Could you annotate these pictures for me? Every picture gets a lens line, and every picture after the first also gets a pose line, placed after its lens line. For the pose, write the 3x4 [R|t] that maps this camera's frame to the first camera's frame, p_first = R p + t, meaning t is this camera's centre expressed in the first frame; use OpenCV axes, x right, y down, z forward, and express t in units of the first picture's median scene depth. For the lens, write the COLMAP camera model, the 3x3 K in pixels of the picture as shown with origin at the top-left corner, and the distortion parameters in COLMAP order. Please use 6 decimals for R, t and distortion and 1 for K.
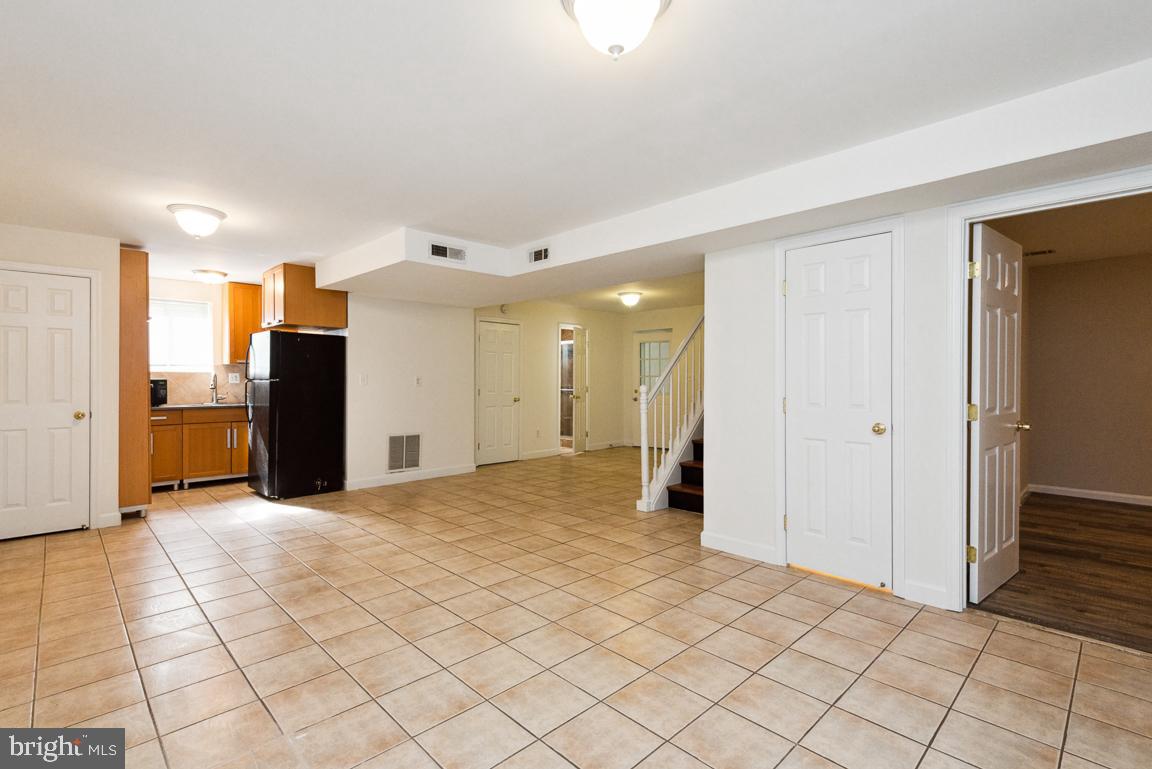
lens RADIAL K [[539.5, 0, 582.1], [0, 539.5, 378.9], [0, 0, 1]] dist [0.018193, -0.002396]
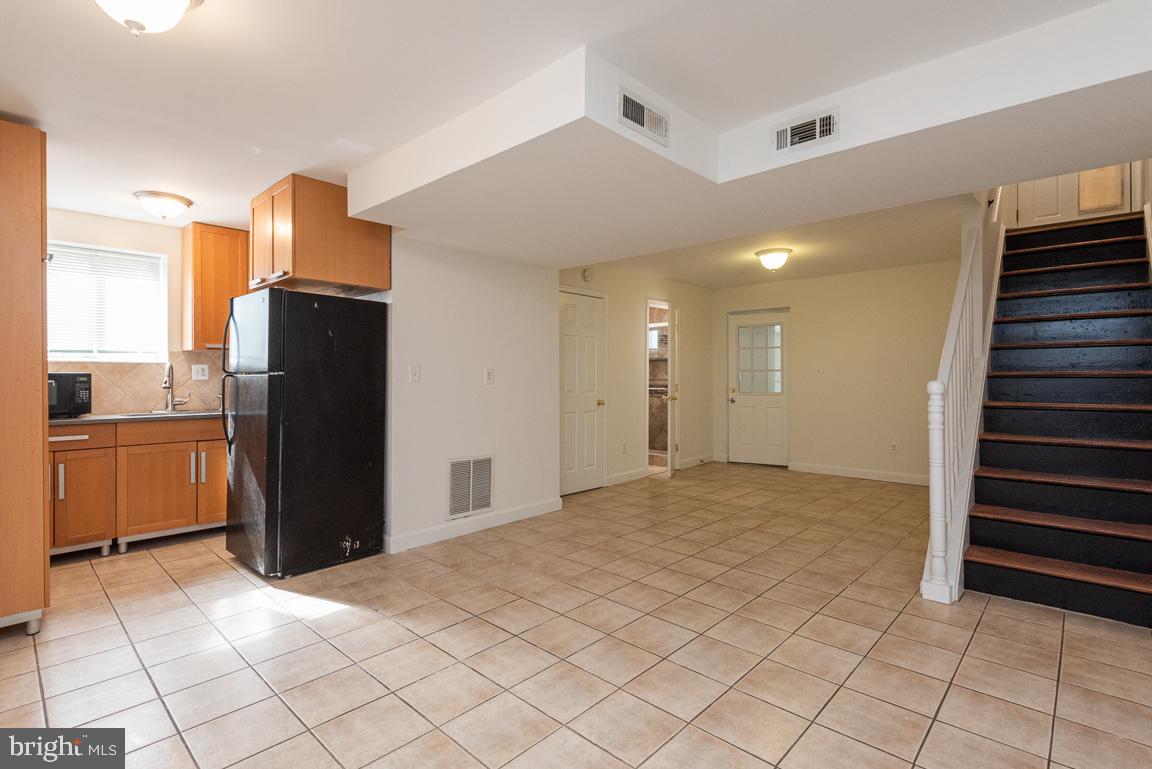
lens RADIAL K [[554.4, 0, 578.1], [0, 554.4, 373.2], [0, 0, 1]] dist [0.015014, -0.007709]
pose [[0.999220, -0.001229, 0.039461, -0.231987], [0.001490, 0.999977, -0.006587, 0.005511], [-0.039452, 0.006641, 0.999199, 0.339545]]
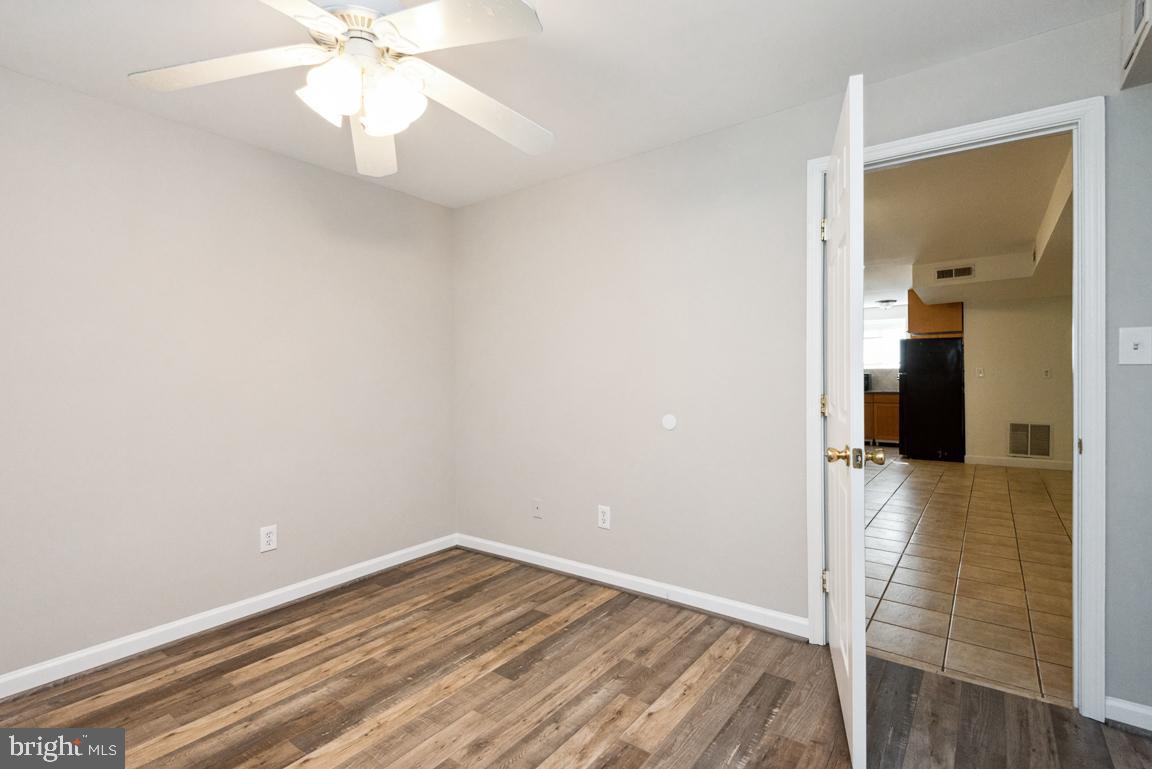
lens RADIAL K [[539.5, 0, 581.6], [0, 539.5, 377.9], [0, 0, 1]] dist [0.018193, -0.002396]
pose [[0.159051, -0.002253, -0.987268, 0.618310], [0.000894, 0.999997, -0.002138, 0.013703], [0.987270, -0.000543, 0.159052, -0.057396]]
